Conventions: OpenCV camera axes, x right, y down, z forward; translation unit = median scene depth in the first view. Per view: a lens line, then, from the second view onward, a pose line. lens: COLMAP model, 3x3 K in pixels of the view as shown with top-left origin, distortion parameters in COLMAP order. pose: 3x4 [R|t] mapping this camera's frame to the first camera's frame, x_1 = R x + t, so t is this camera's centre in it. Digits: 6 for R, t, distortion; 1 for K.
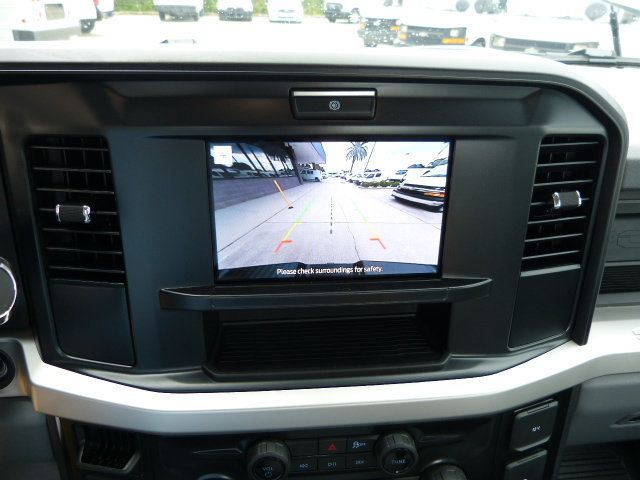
lens RADIAL K [[479.5, 0, 316.7], [0, 479.5, 246.7], [0, 0, 1]] dist [-0.045036, 0.034834]
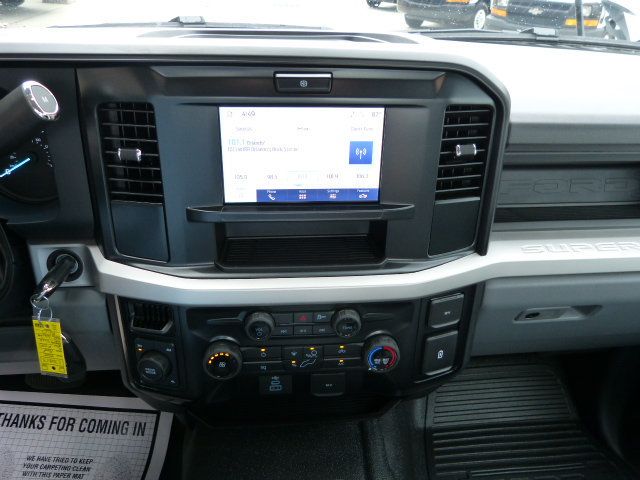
lens RADIAL K [[478.6, 0, 318.9], [0, 478.6, 243.9], [0, 0, 1]] dist [-0.040896, 0.029497]
pose [[0.999928, 0.011588, 0.003003, 0.075332], [-0.011775, 0.997309, 0.072363, 0.084668], [-0.002156, -0.072394, 0.997374, -0.462202]]
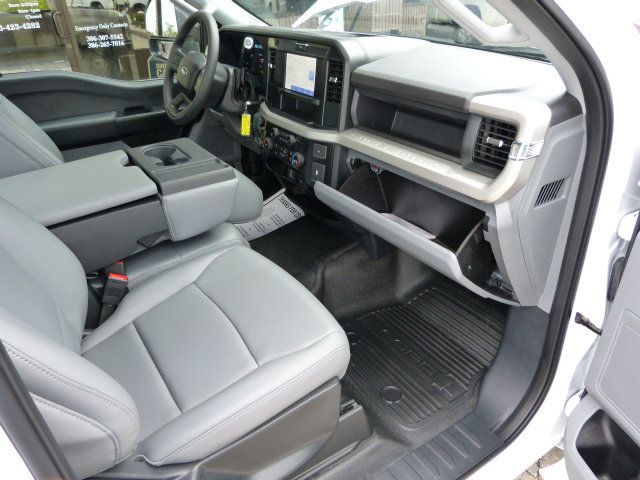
lens RADIAL K [[478.6, 0, 318.9], [0, 478.6, 243.9], [0, 0, 1]] dist [-0.040896, 0.029497]
pose [[0.448218, 0.404713, -0.797062, 3.683100], [-0.380835, 0.893131, 0.239334, 0.173039], [0.808743, 0.196276, 0.554447, -0.778931]]
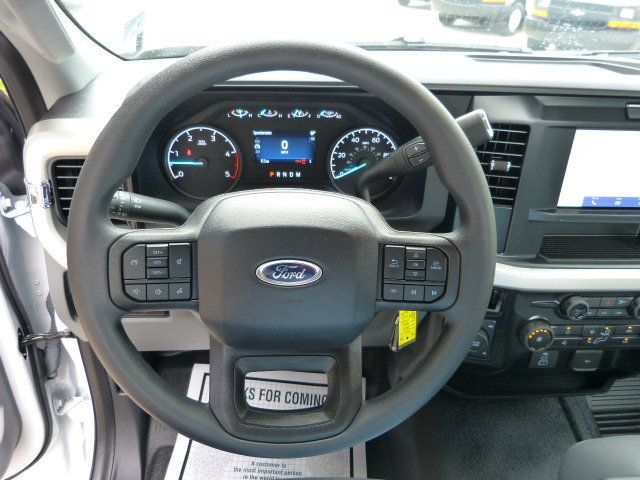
lens RADIAL K [[476.5, 0, 317.8], [0, 476.5, 246.4], [0, 0, 1]] dist [-0.022808, 0.003390]
pose [[0.998970, 0.036890, -0.026402, -1.030380], [-0.034511, 0.995739, 0.085510, 0.096031], [0.029444, -0.084511, 0.995987, -0.795823]]
